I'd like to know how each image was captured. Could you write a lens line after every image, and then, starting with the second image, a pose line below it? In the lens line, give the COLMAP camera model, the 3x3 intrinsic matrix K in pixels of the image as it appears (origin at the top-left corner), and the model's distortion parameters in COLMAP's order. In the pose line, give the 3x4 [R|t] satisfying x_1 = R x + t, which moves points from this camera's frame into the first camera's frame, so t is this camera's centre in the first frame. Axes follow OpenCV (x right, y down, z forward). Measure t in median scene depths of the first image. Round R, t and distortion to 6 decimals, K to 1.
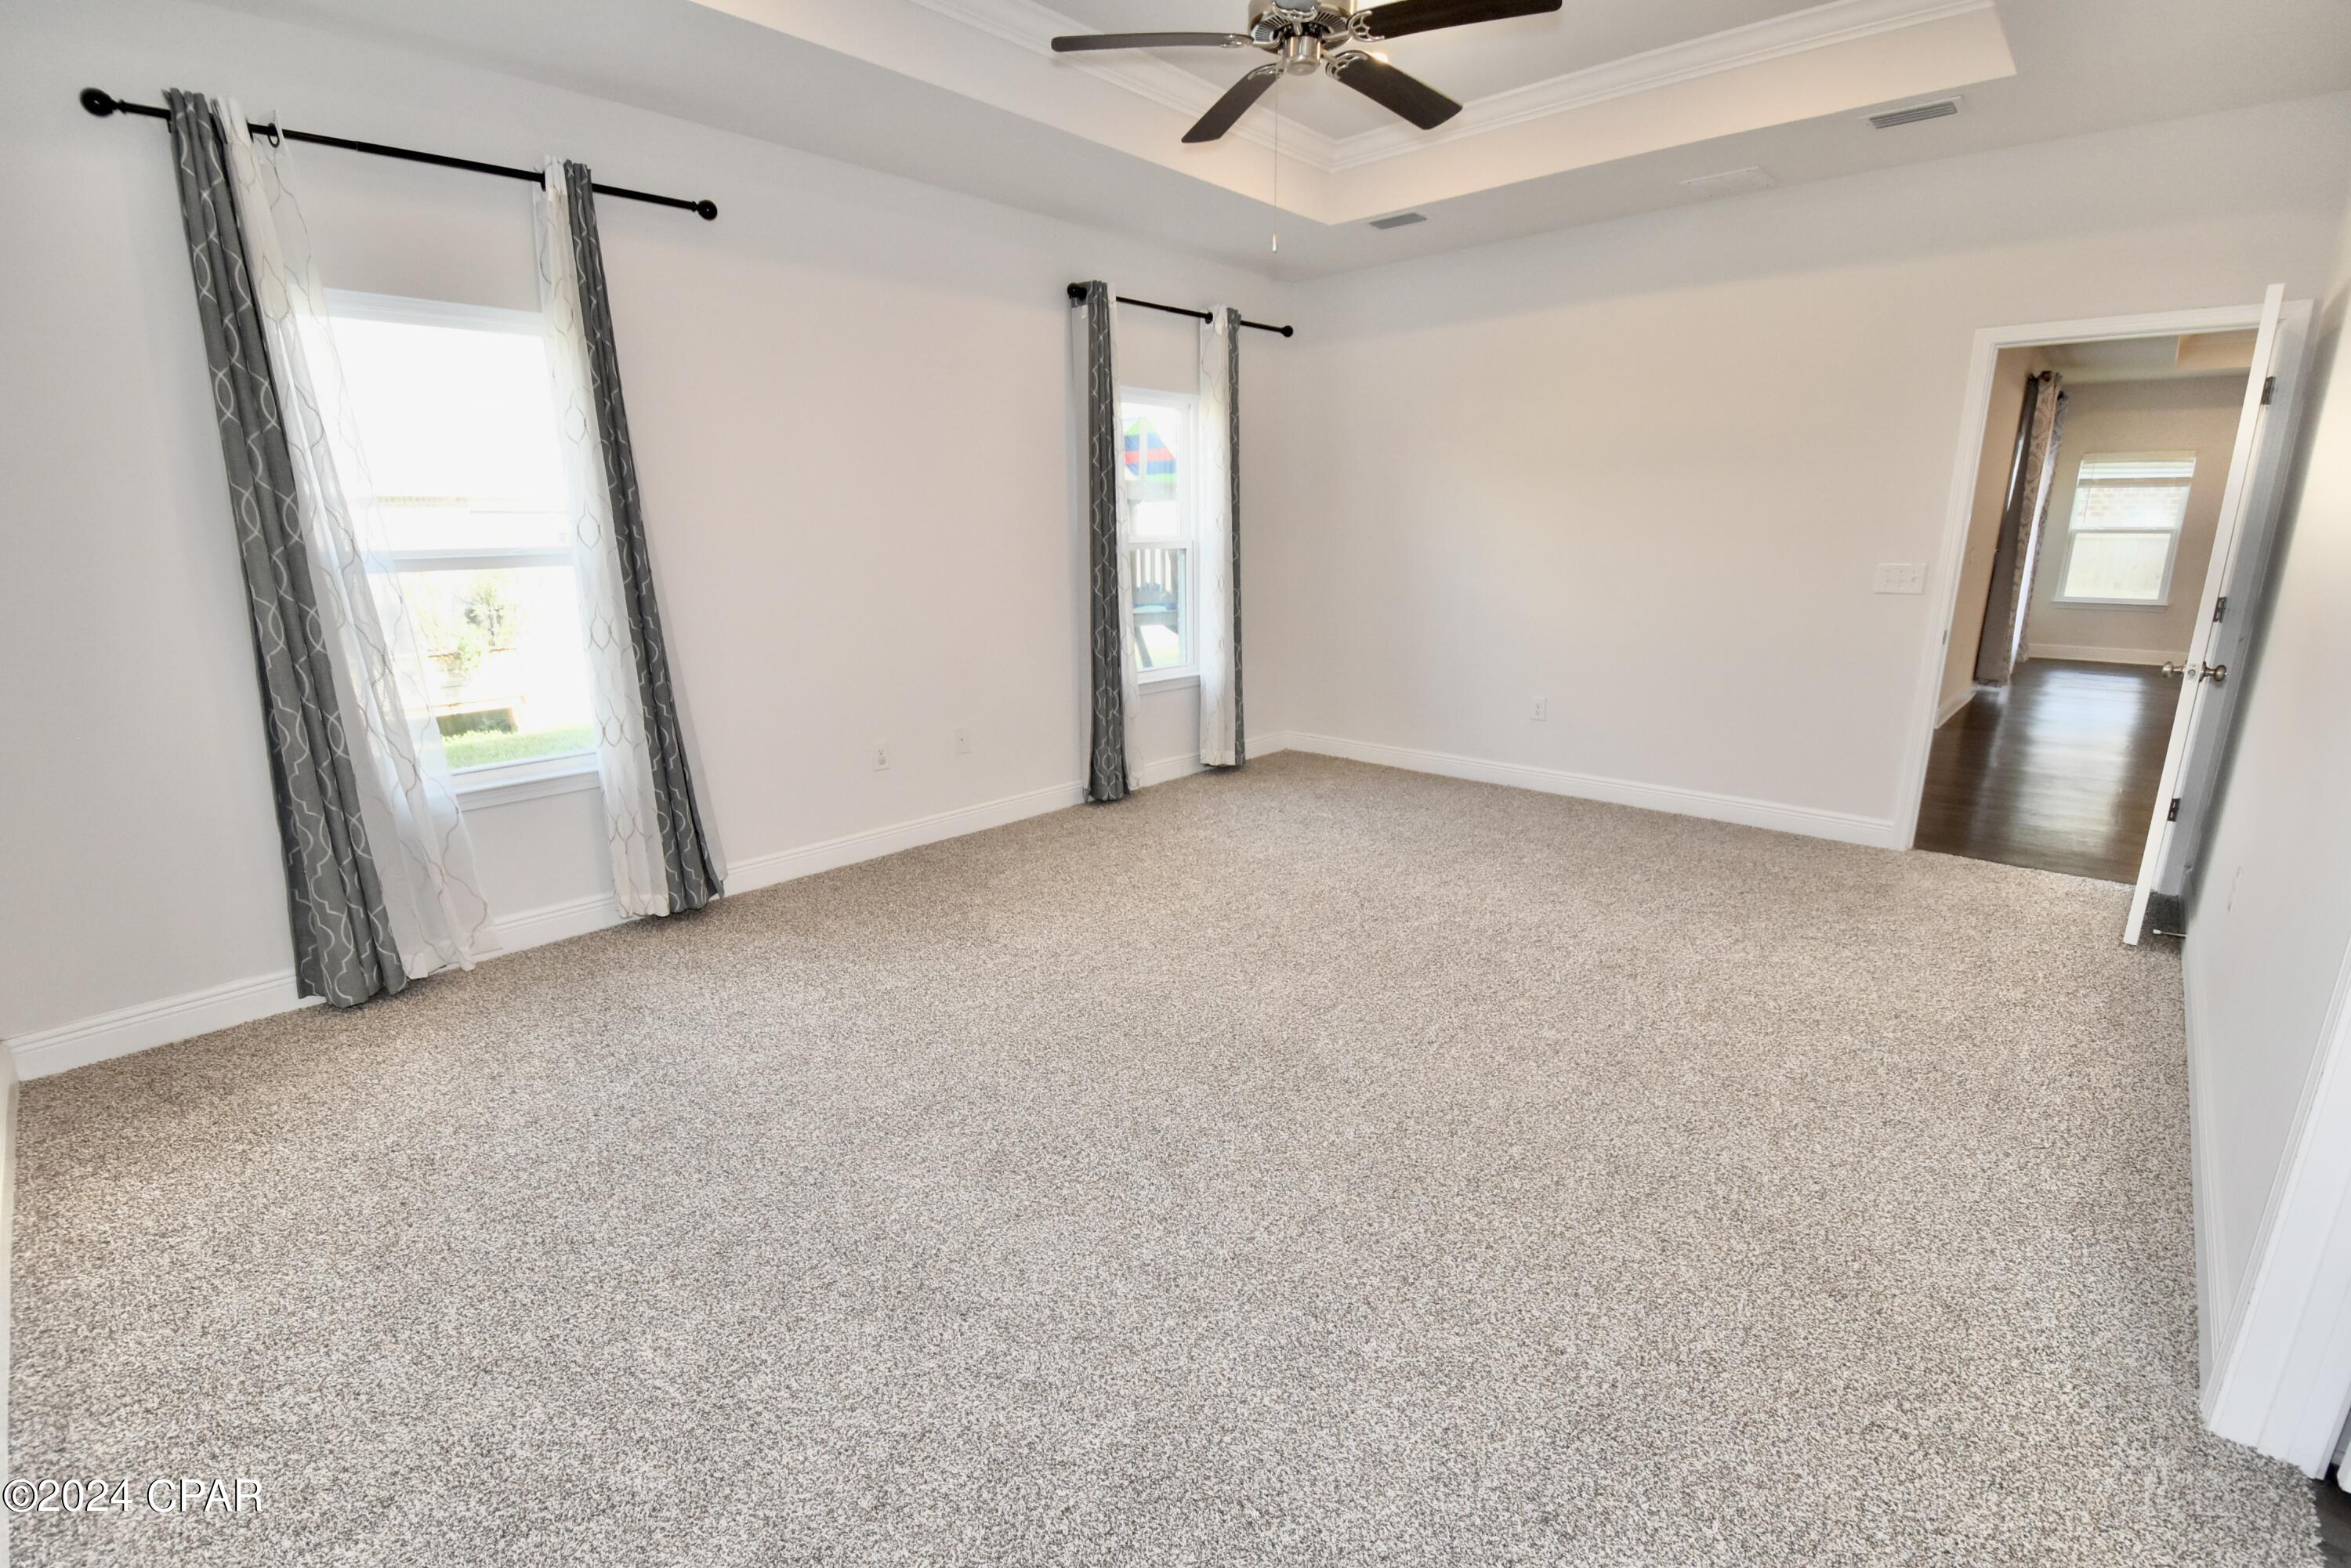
lens RADIAL K [[1030.0, 0, 1179.1], [0, 1030.0, 802.0], [0, 0, 1]] dist [0.013826, -0.022064]
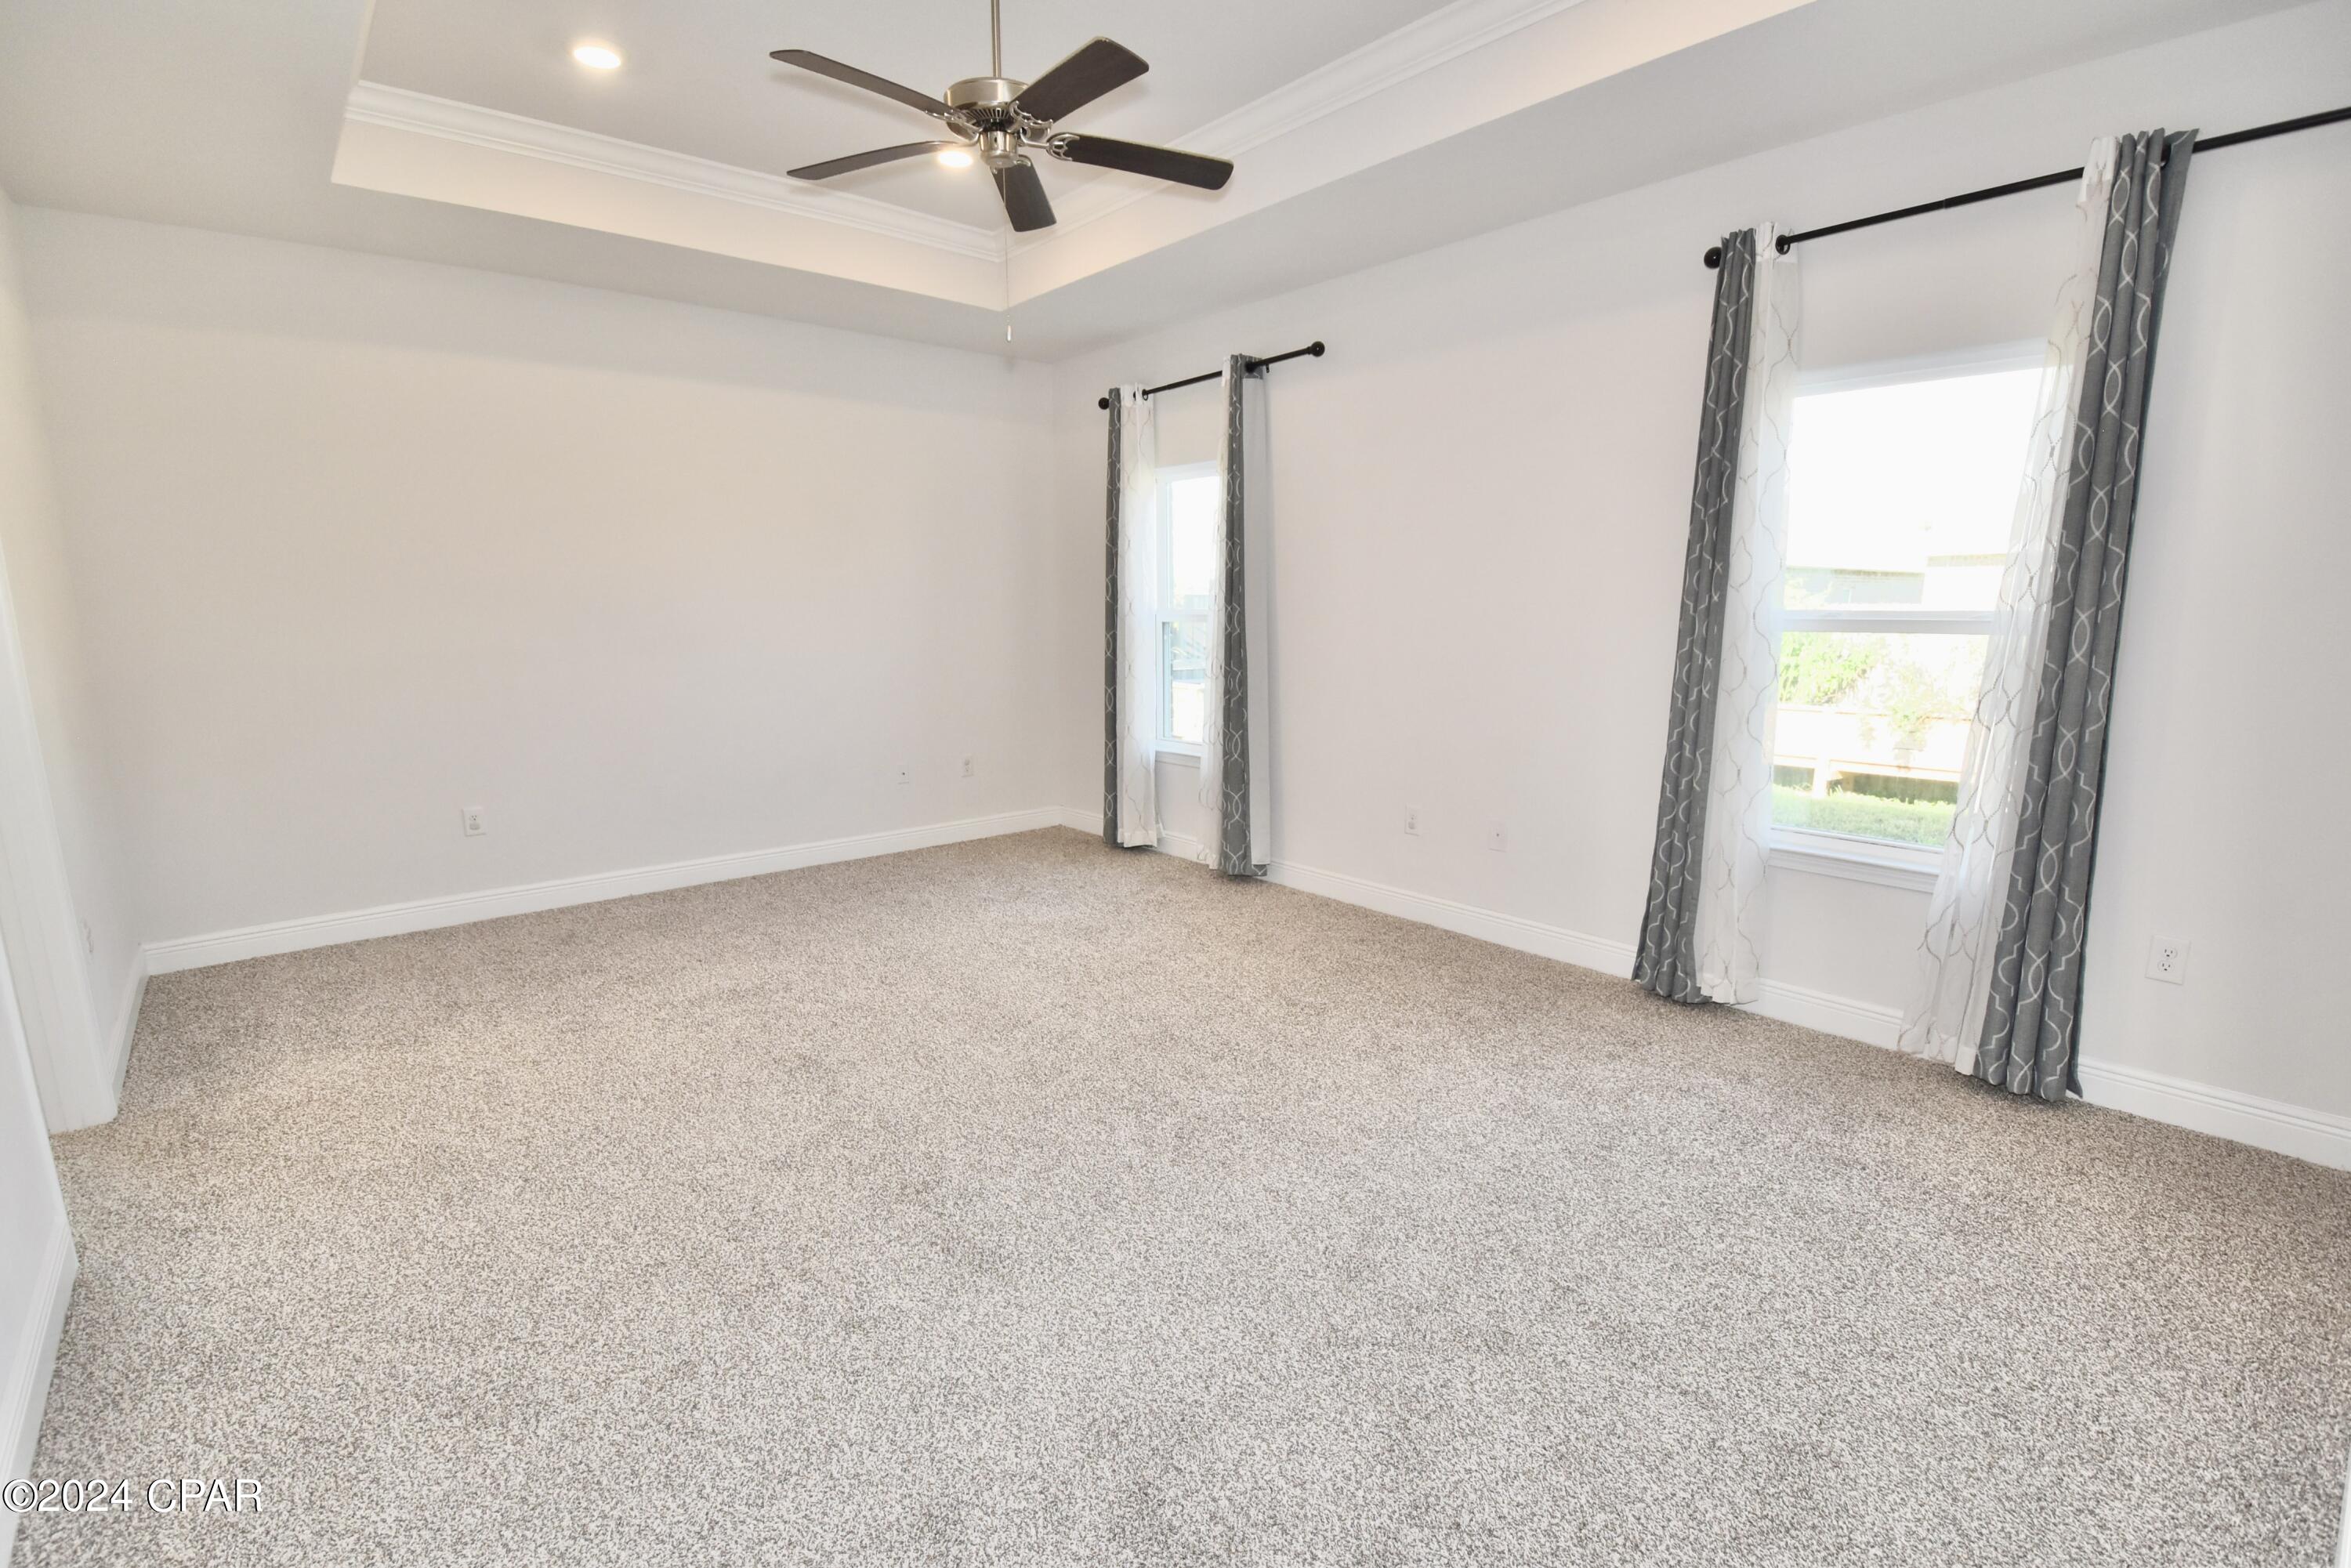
lens RADIAL K [[1129.6, 0, 1125.6], [0, 1129.6, 781.0], [0, 0, 1]] dist [0.042052, -0.042410]
pose [[-0.170365, 0.168250, -0.970911, 0.768250], [-0.245196, 0.947085, 0.207146, -0.225903], [0.954387, 0.273354, -0.120095, 0.811640]]
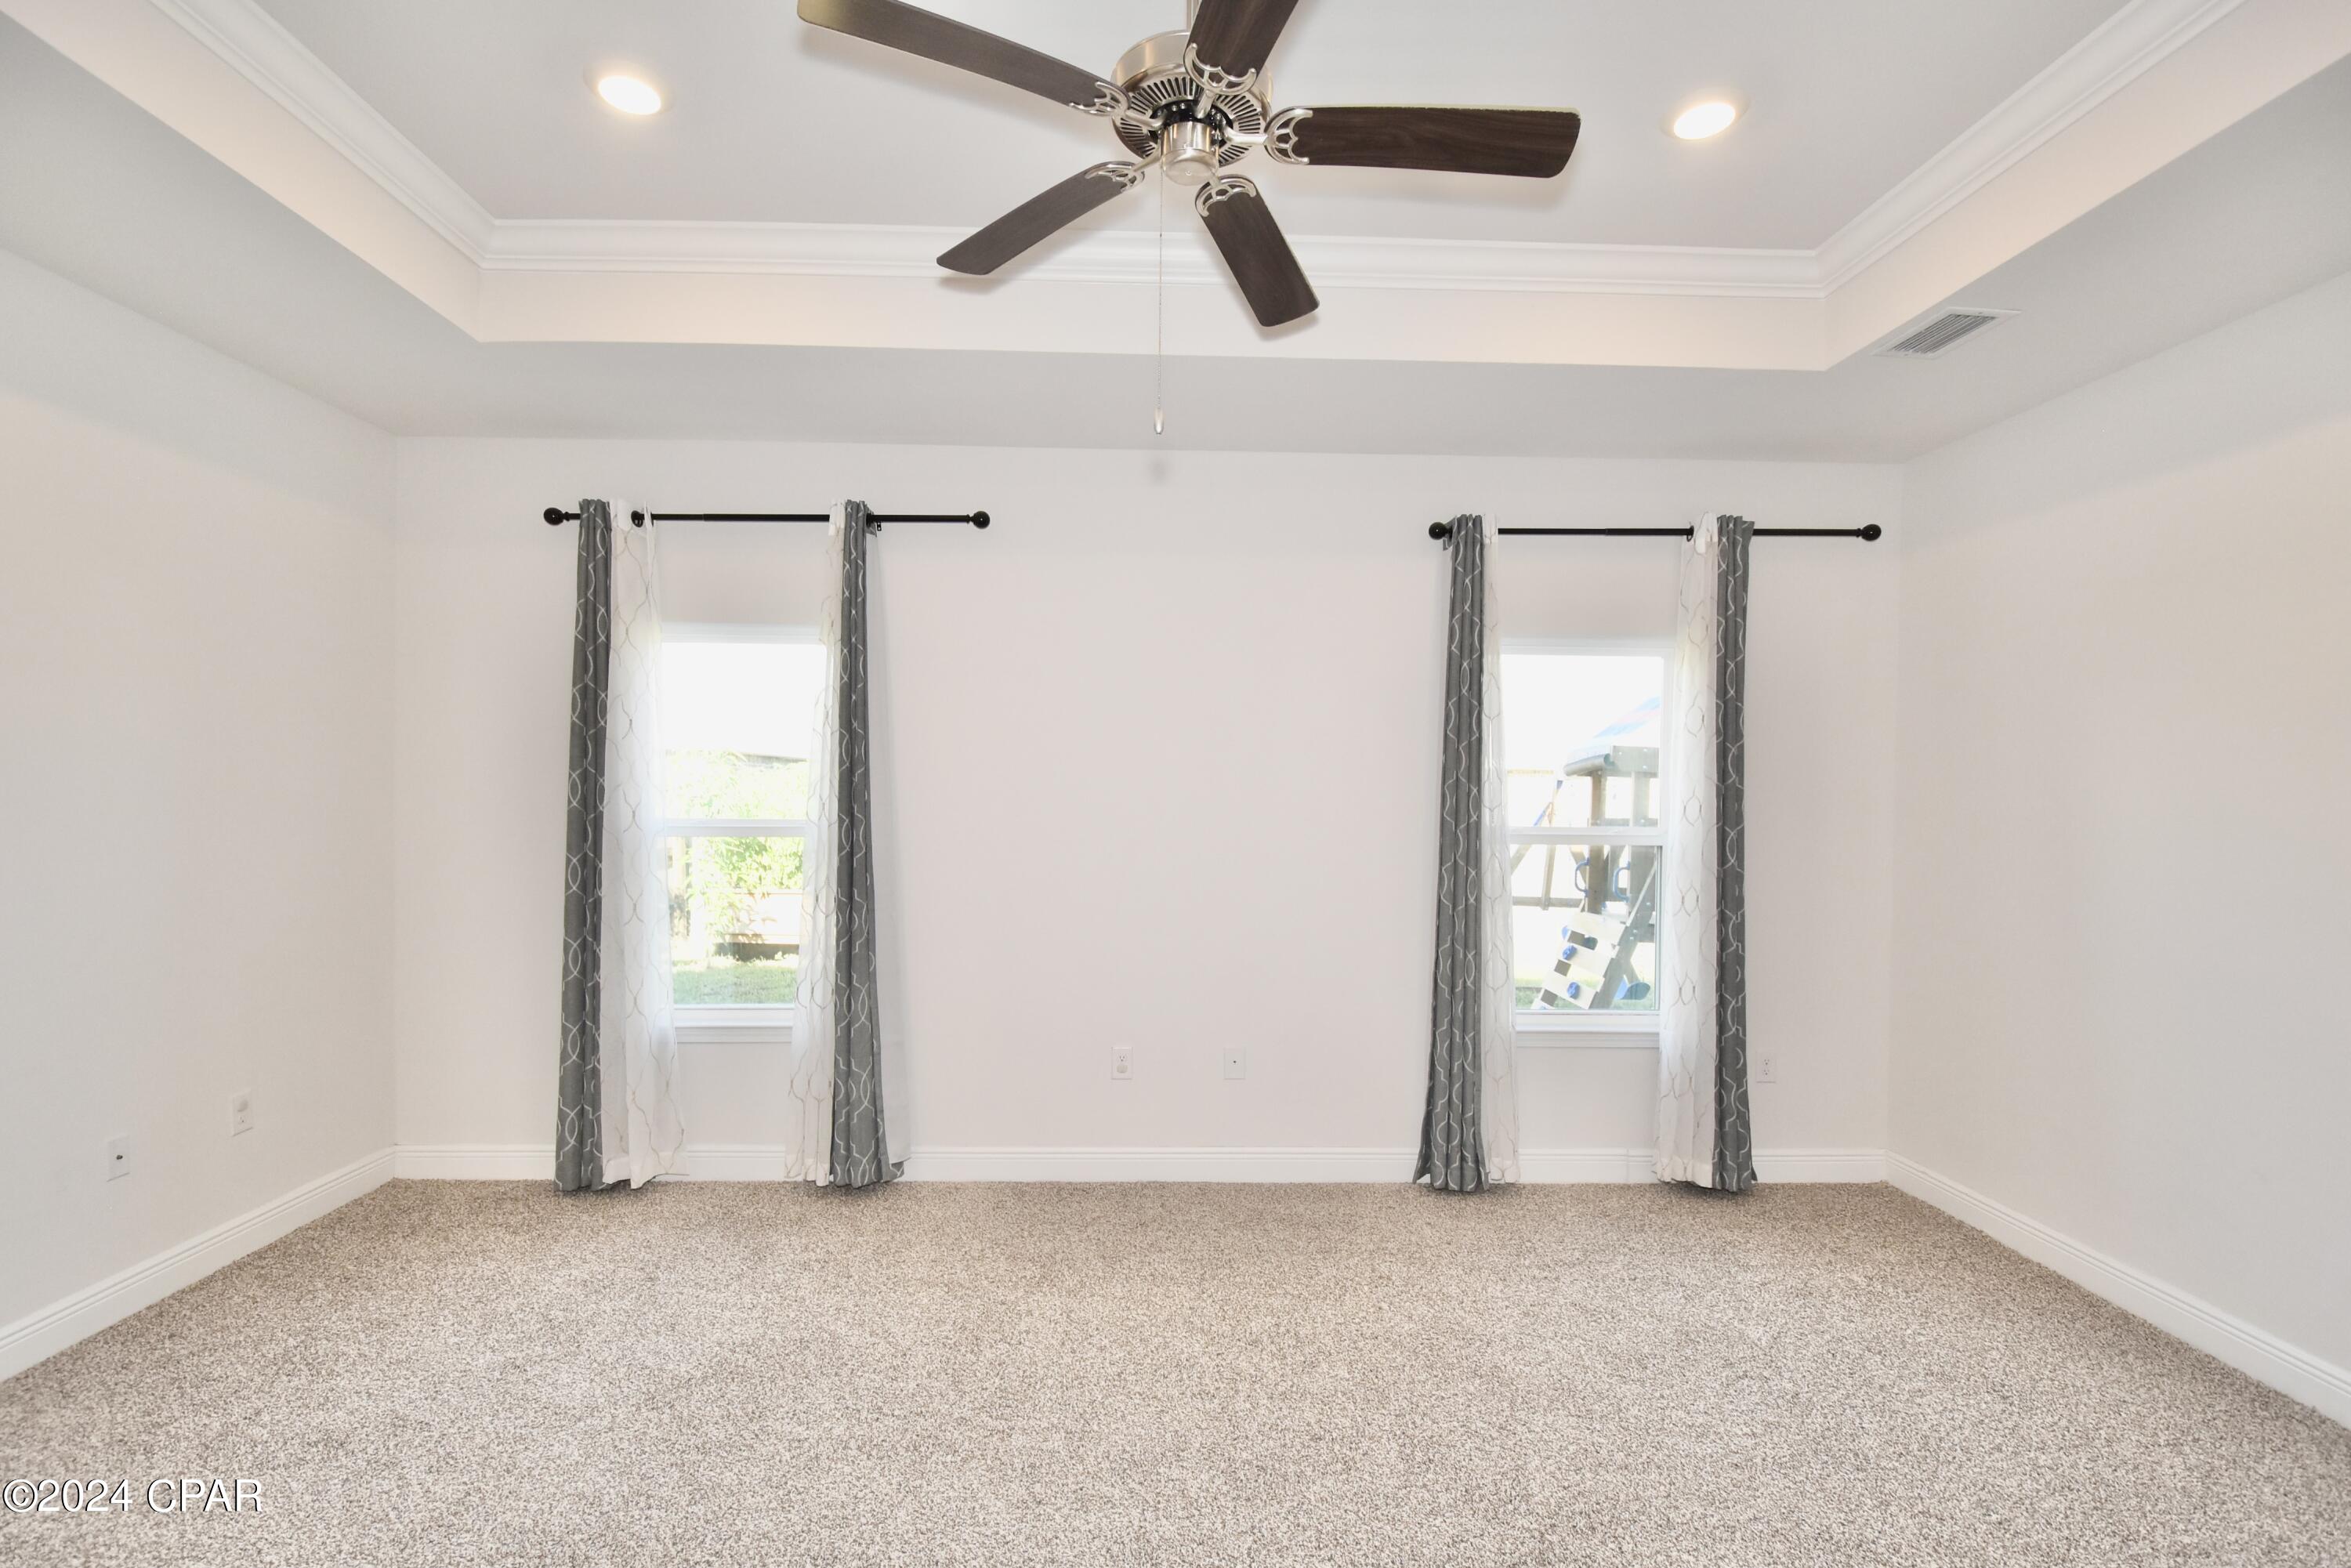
lens RADIAL K [[1030.0, 0, 1179.1], [0, 1030.0, 802.0], [0, 0, 1]] dist [0.013826, -0.022064]
pose [[0.694734, 0.012562, -0.719157, 0.344142], [-0.201764, 0.963107, -0.178089, -0.105701], [0.690388, 0.268825, 0.671638, 0.373111]]
